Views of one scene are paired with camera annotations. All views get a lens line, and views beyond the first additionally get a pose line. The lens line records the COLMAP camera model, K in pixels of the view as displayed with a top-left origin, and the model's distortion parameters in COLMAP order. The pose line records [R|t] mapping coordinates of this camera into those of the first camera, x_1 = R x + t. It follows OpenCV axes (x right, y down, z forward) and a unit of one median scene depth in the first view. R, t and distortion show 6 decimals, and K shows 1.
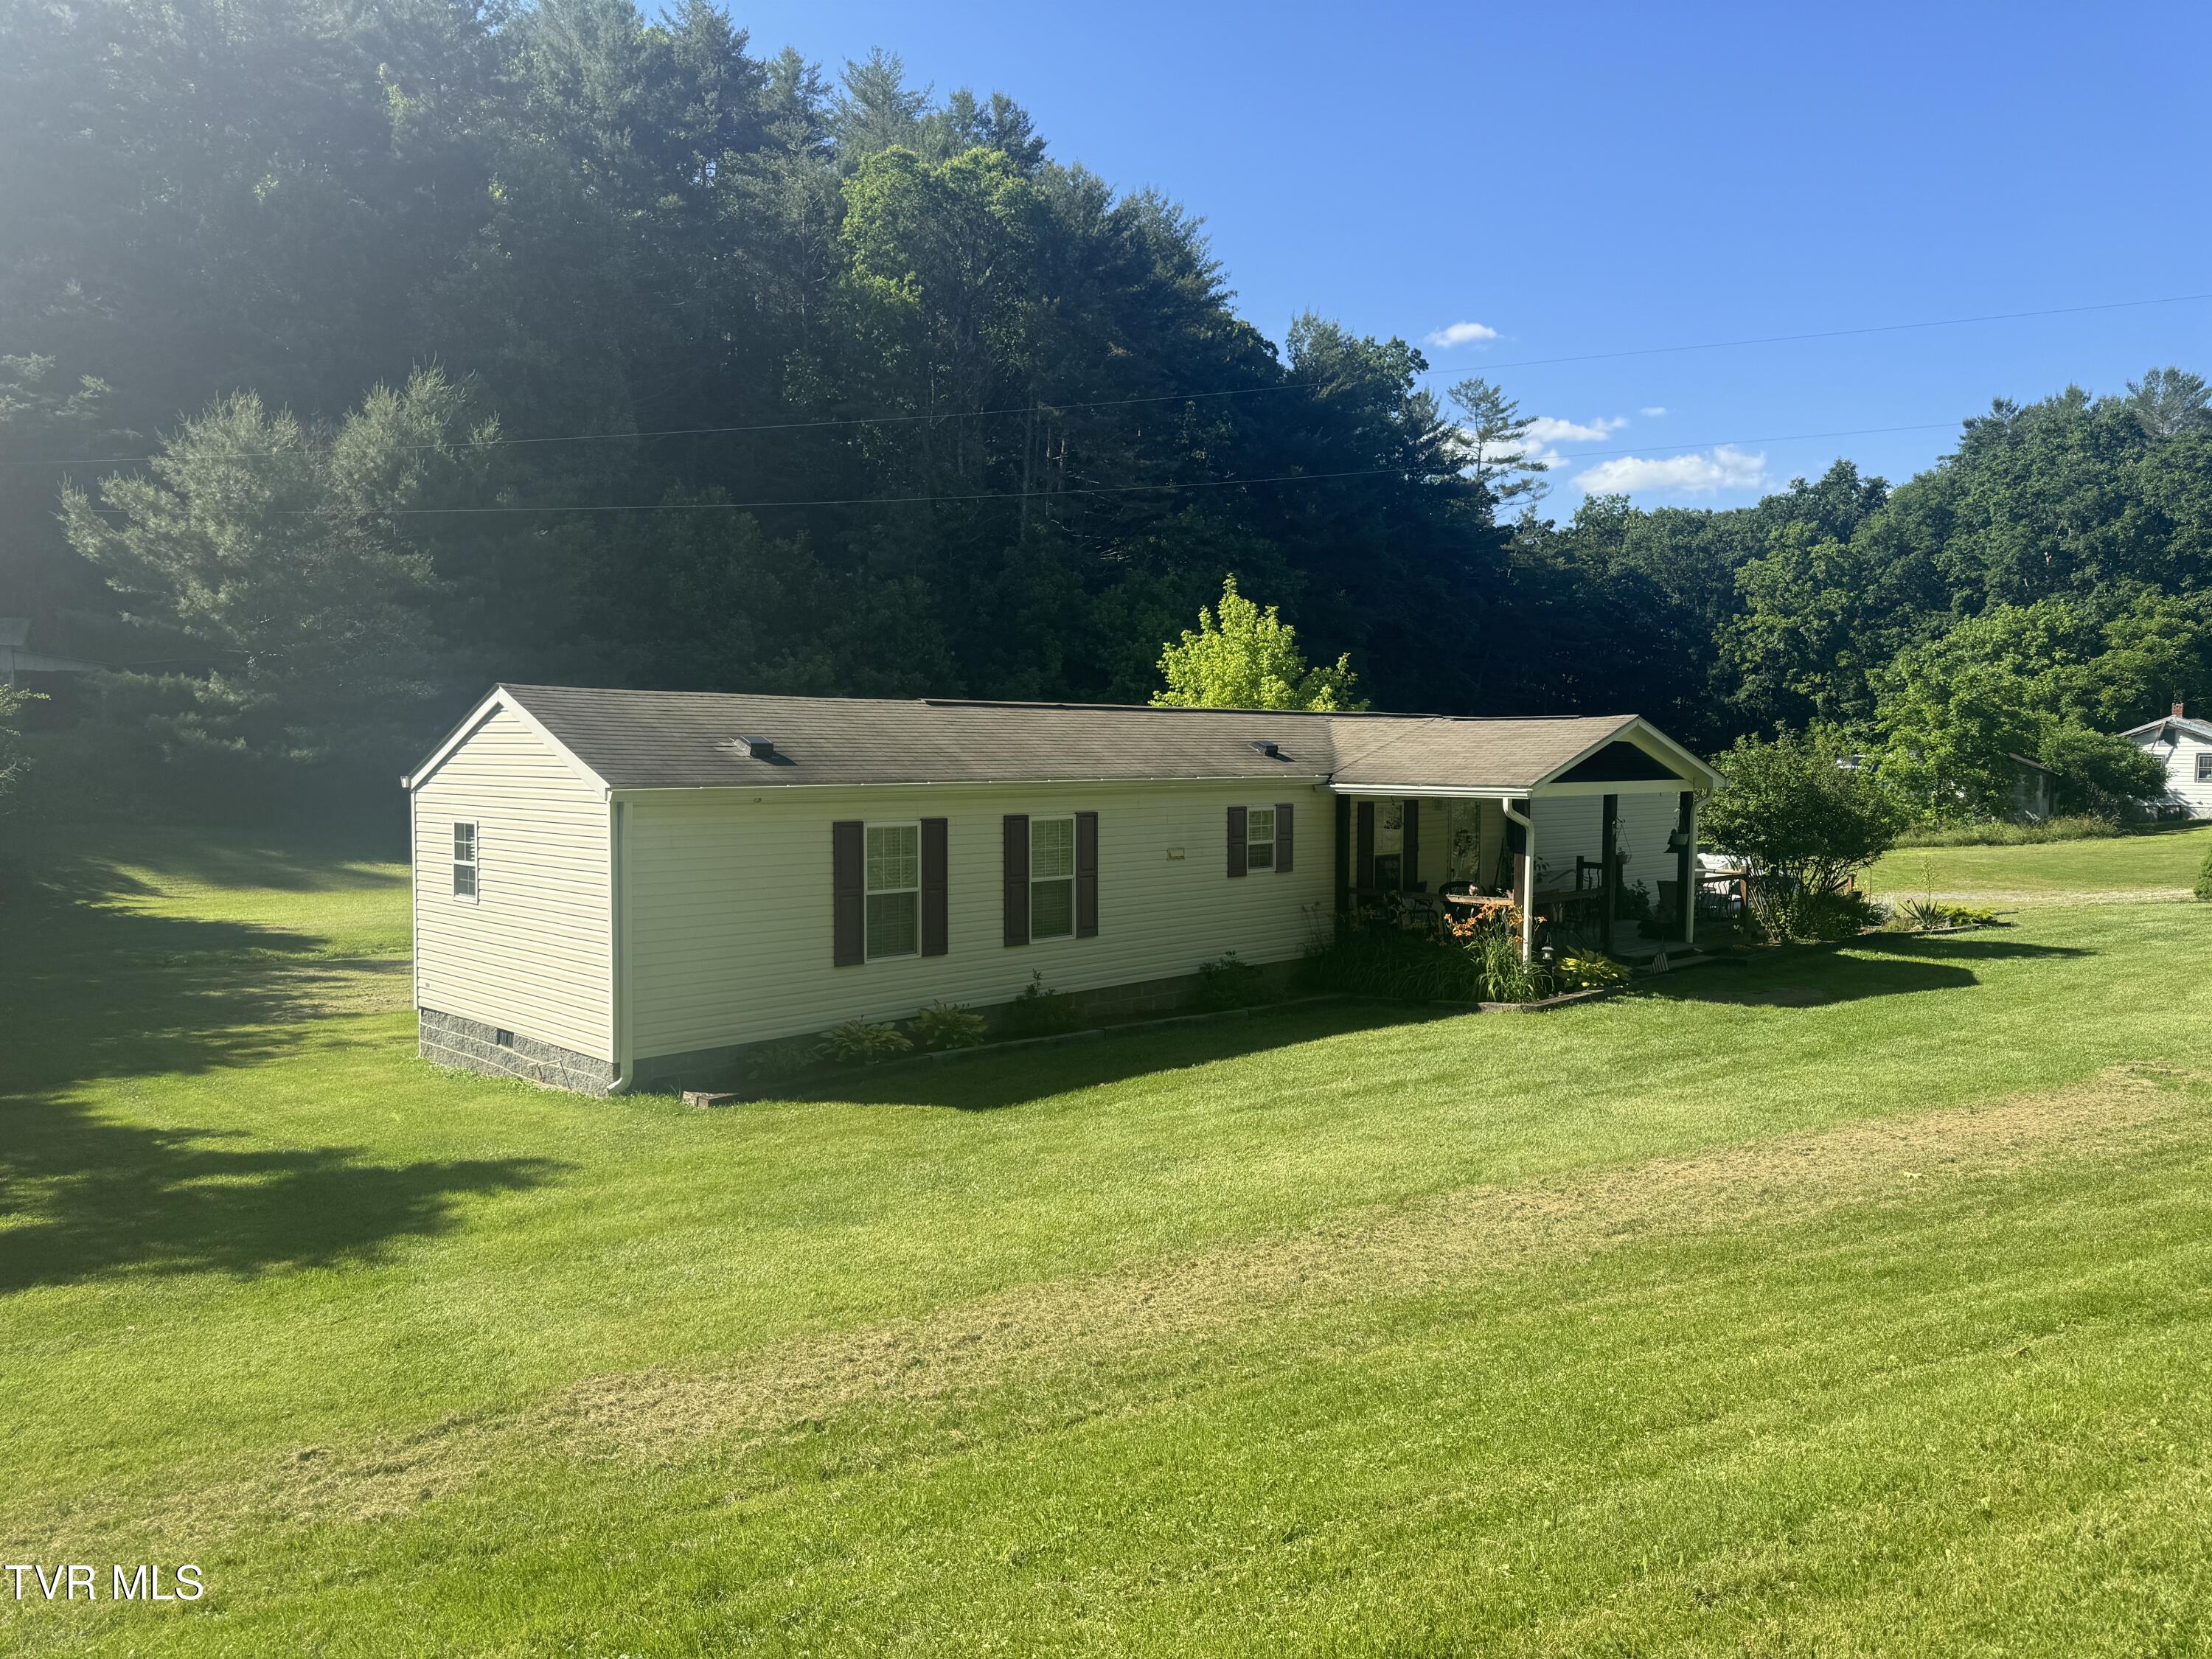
lens RADIAL K [[1535.8, 0, 1118.1], [0, 1535.8, 844.2], [0, 0, 1]] dist [0.111725, -0.180704]
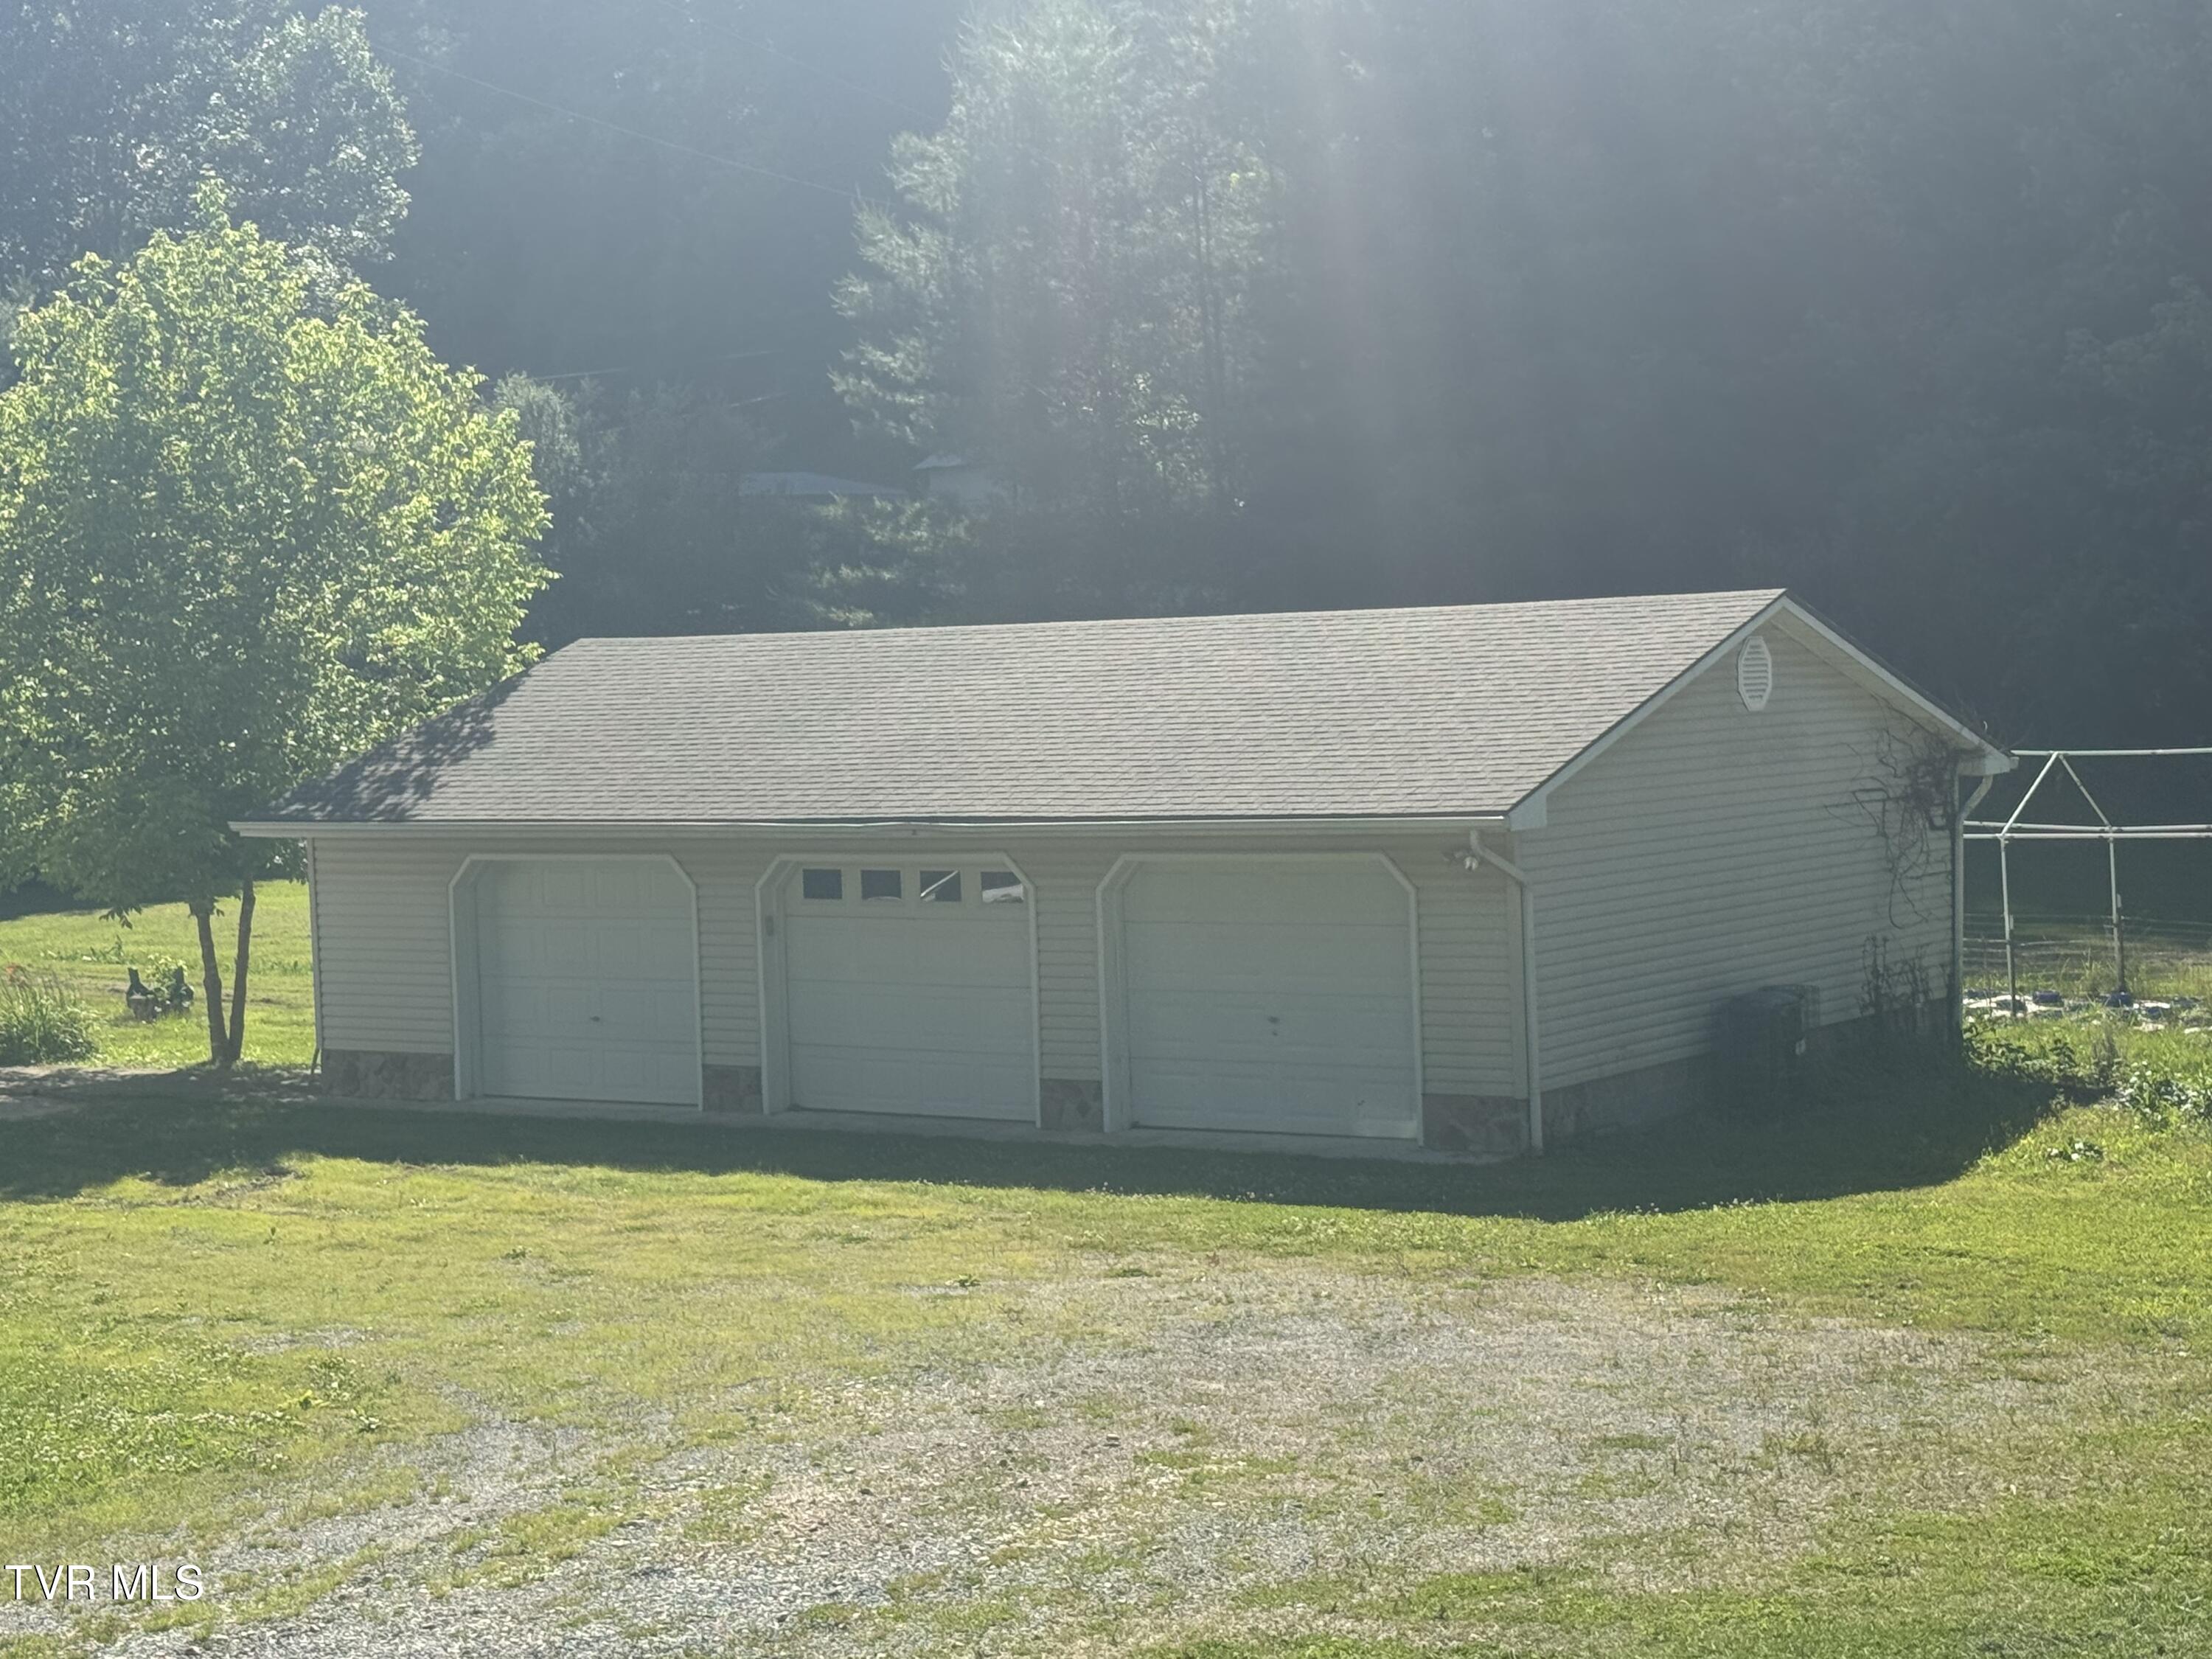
lens RADIAL K [[3800.2, 0, 1106.0], [0, 3800.2, 829.5], [0, 0, 1]] dist [0.199209, -0.023546]
pose [[0.201703, 0.033445, -0.978875, 2.069568], [-0.016662, 0.999389, 0.030713, -0.076408], [0.979305, 0.010115, 0.202138, 1.953586]]
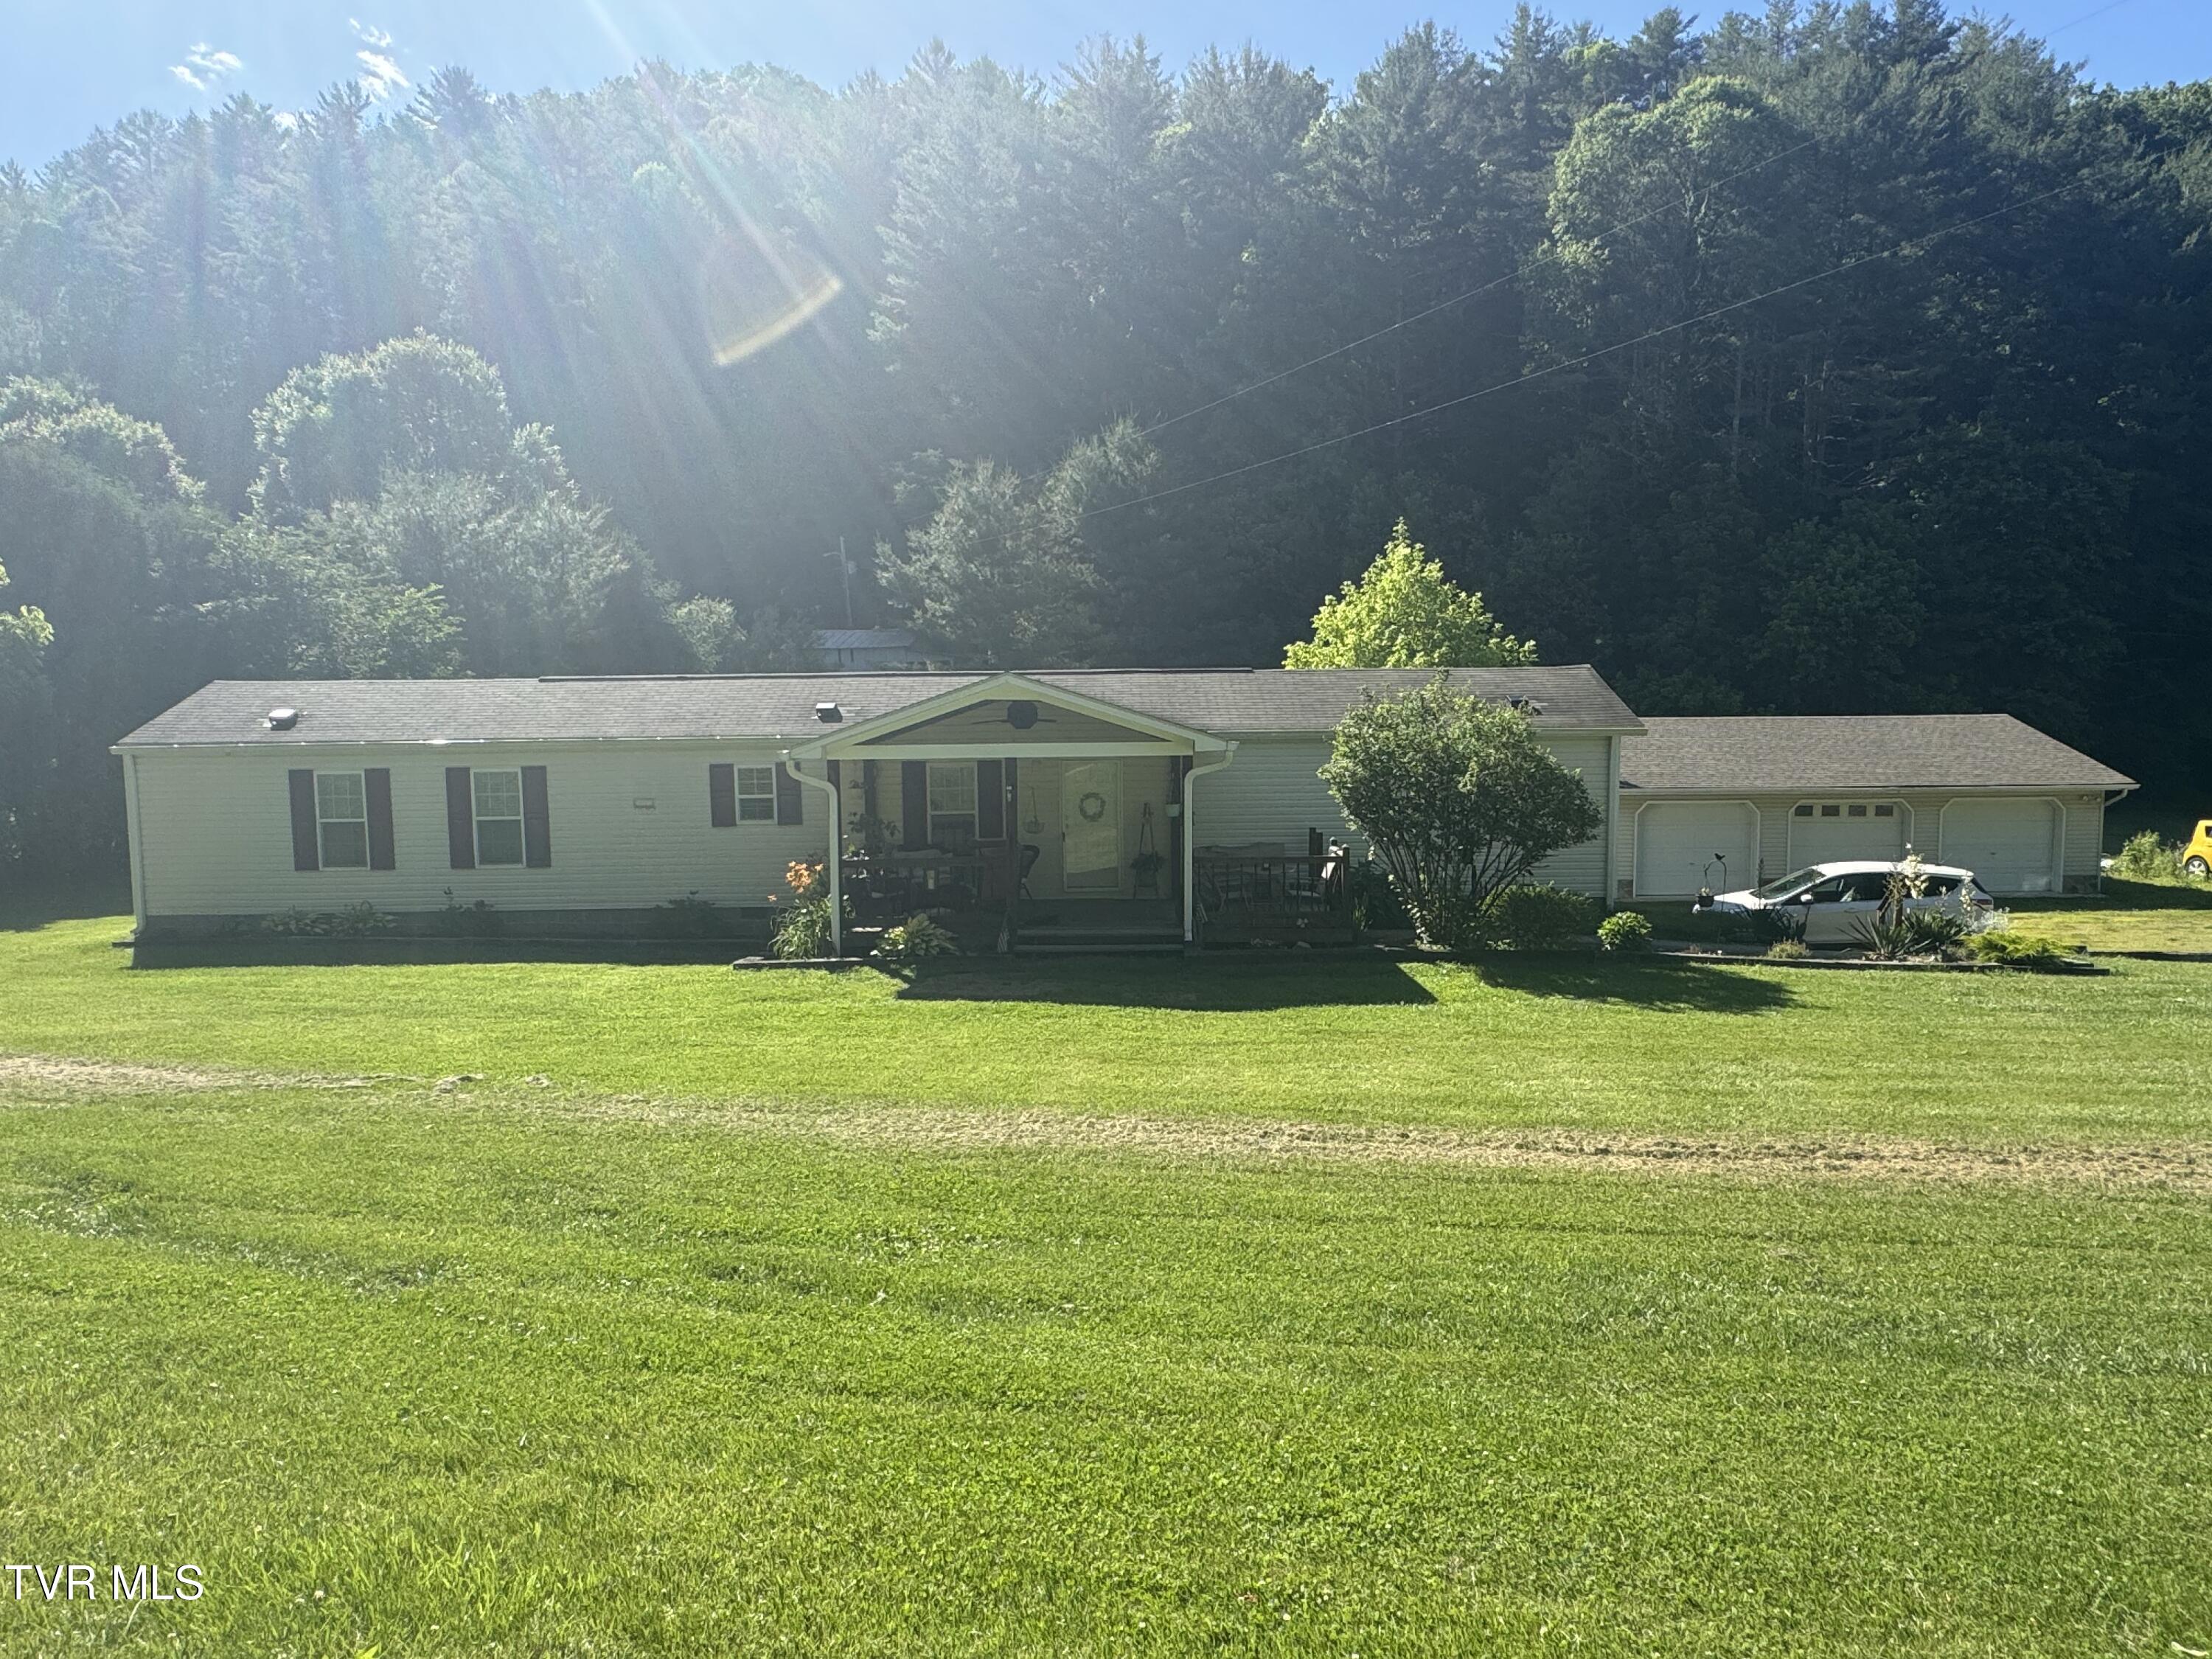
lens RADIAL K [[1337.5, 0, 1113.6], [0, 1337.5, 855.9], [0, 0, 1]] dist [-0.005358, 0.003956]
pose [[0.715654, 0.063424, -0.695569, 1.026963], [-0.026992, 0.997636, 0.063196, -0.028326], [0.697933, -0.026452, 0.715674, 0.534919]]
